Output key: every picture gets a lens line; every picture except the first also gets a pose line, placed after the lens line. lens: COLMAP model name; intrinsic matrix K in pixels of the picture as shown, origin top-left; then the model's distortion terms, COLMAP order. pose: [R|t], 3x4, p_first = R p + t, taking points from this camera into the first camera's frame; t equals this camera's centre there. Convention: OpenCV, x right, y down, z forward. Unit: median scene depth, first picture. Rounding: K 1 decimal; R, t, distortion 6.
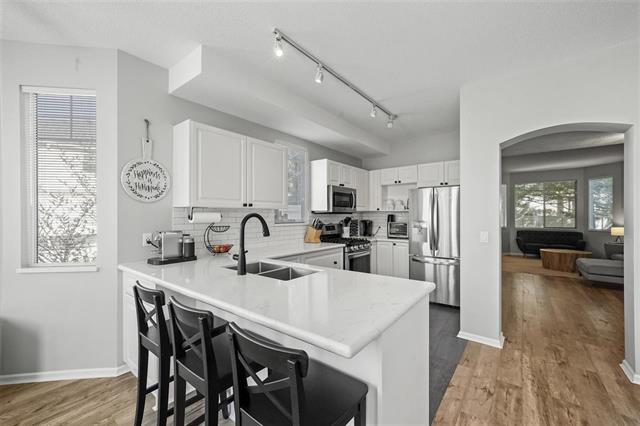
lens RADIAL K [[261.3, 0, 318.7], [0, 261.3, 214.4], [0, 0, 1]] dist [0.008952, 0.000106]
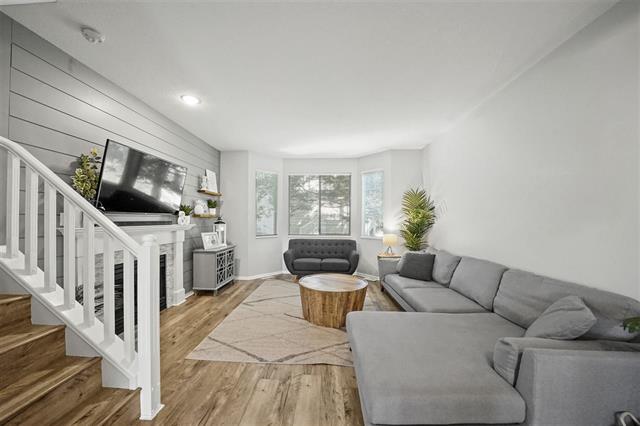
lens RADIAL K [[223.7, 0, 315.1], [0, 223.7, 221.1], [0, 0, 1]] dist [-0.024862, 0.000215]
pose [[0.820718, 0.000774, 0.571333, 0.996549], [-0.004922, 0.999972, 0.005717, 0.015023], [-0.571313, -0.007504, 0.820698, 1.002156]]
